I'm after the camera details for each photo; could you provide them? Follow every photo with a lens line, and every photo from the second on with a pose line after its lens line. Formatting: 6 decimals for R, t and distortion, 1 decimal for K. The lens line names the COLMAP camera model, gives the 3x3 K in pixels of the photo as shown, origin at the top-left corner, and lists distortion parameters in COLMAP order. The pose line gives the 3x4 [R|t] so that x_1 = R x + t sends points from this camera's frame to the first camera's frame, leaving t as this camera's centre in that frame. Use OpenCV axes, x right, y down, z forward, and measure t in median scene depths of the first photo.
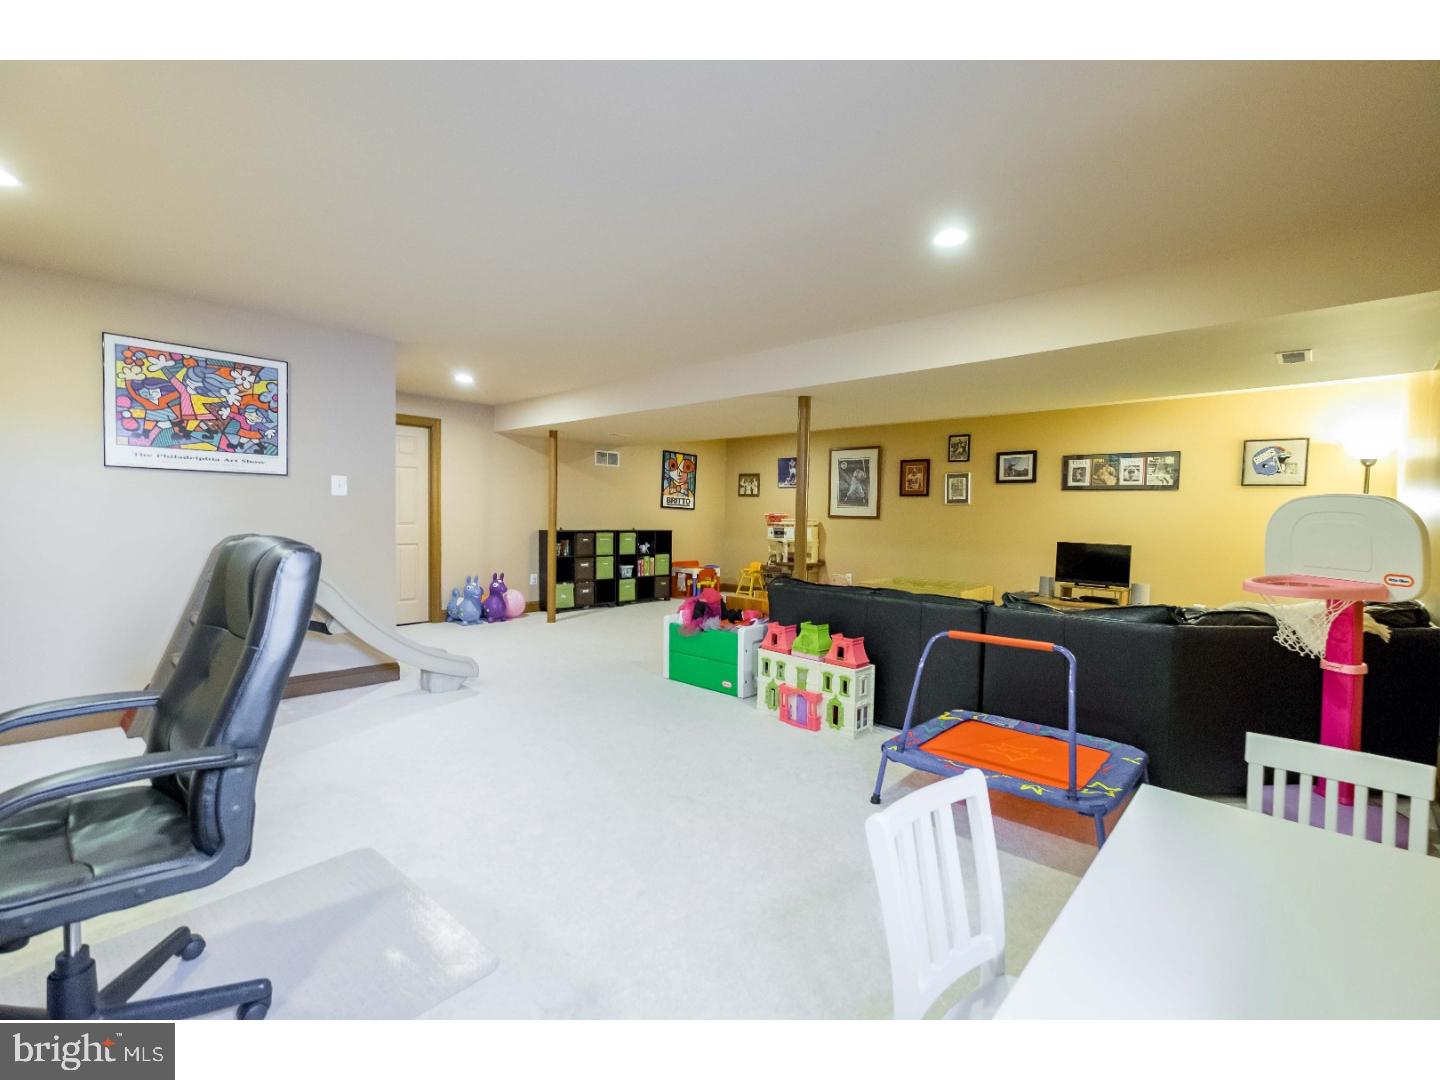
lens RADIAL K [[654.1, 0, 720.0], [0, 654.1, 540.0], [0, 0, 1]] dist [-0.001357, -0.000454]
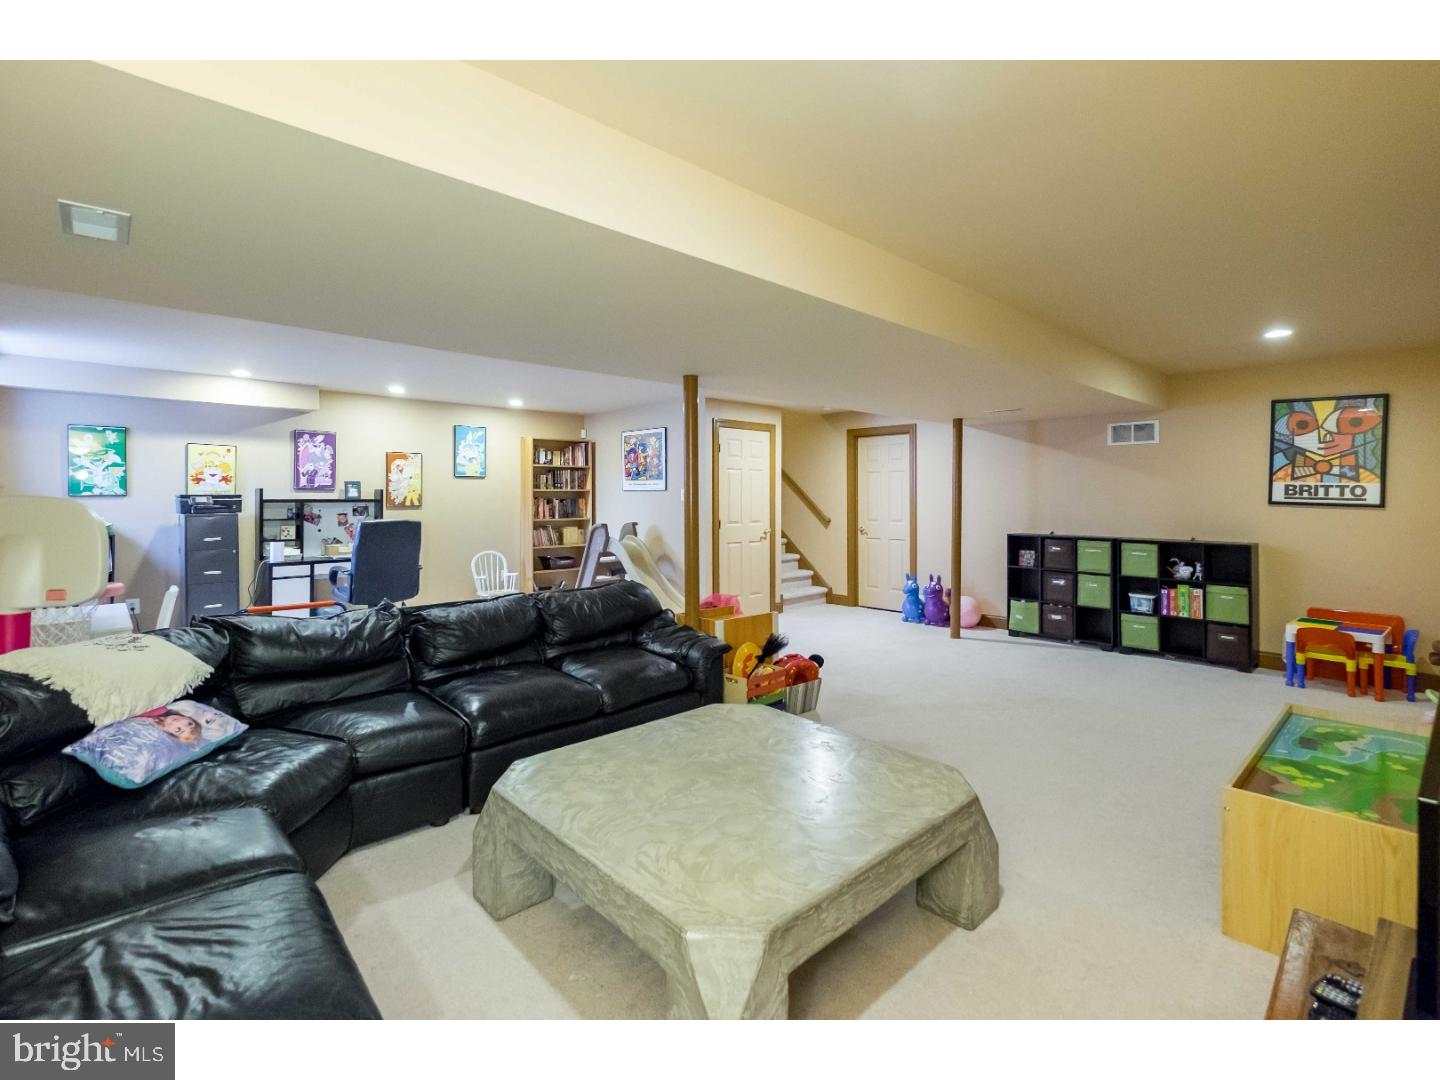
lens RADIAL K [[664.8, 0, 721.3], [0, 664.8, 505.1], [0, 0, 1]] dist [0.000210, 0.000115]
pose [[-0.080298, -0.005442, -0.996756, 0.557781], [-0.042755, 0.999084, -0.002010, -0.030630], [0.995854, 0.042455, -0.080457, 0.641976]]
